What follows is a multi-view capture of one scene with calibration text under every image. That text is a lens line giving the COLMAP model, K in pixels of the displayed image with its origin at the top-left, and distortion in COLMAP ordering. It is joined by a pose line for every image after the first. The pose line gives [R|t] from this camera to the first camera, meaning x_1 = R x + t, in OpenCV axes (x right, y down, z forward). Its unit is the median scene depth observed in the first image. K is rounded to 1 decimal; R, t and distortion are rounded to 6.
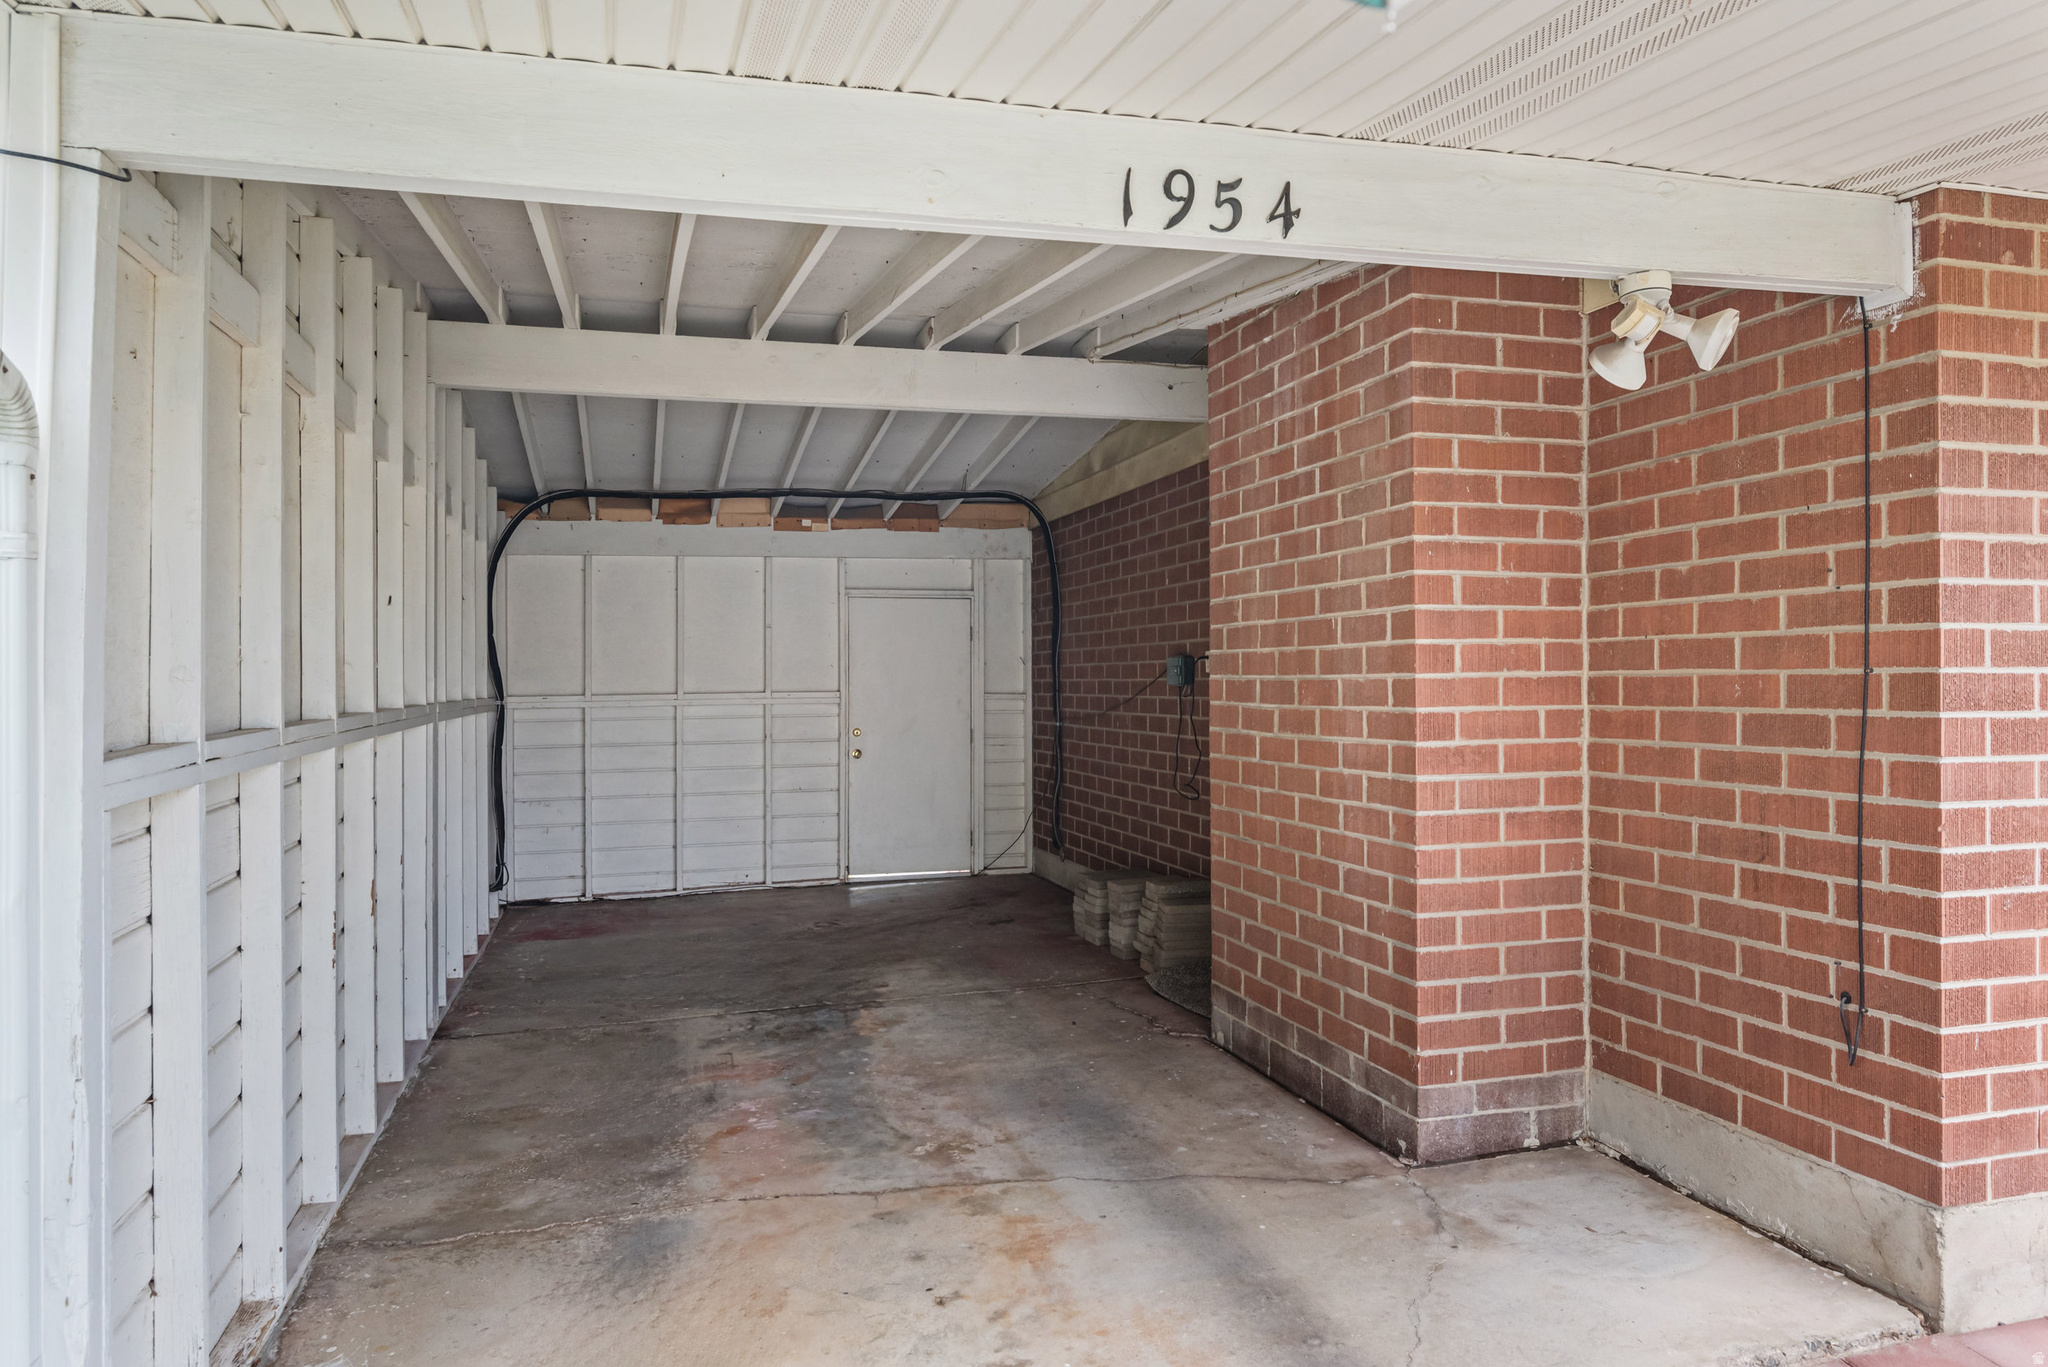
lens RADIAL K [[1301.4, 0, 1024.0], [0, 1301.4, 683.5], [0, 0, 1]] dist [0.002092, 0.000223]
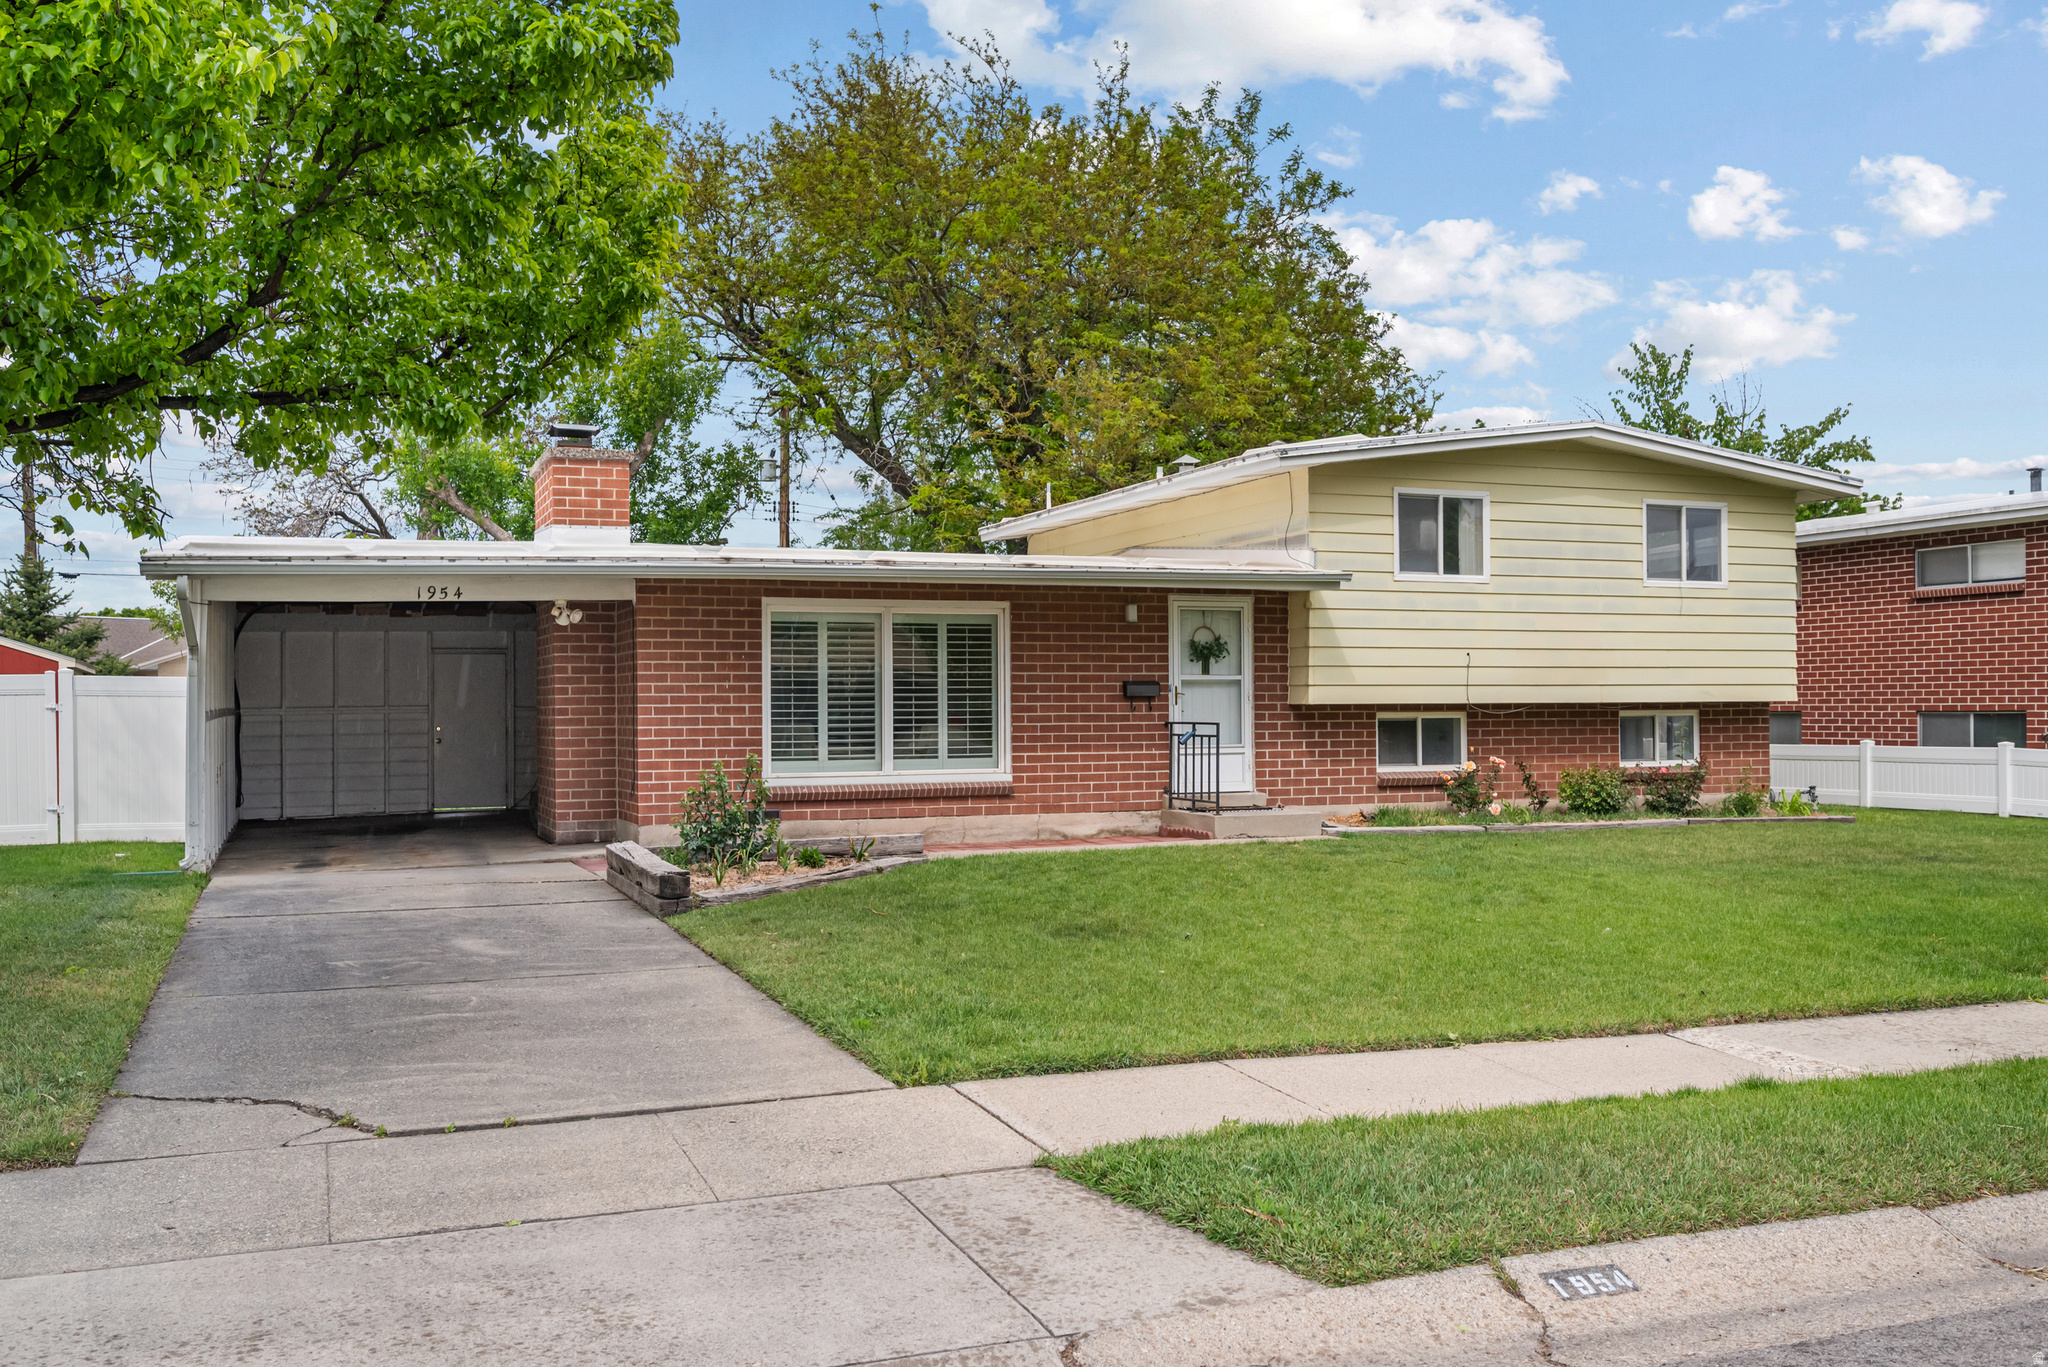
lens RADIAL K [[1692.9, 0, 1022.2], [0, 1692.9, 726.3], [0, 0, 1]] dist [-0.004110, -0.002903]
pose [[0.994556, 0.000523, 0.104201, 1.009776], [-0.001355, 0.999968, 0.007922, 0.033963], [-0.104194, -0.008020, 0.994525, -3.310952]]
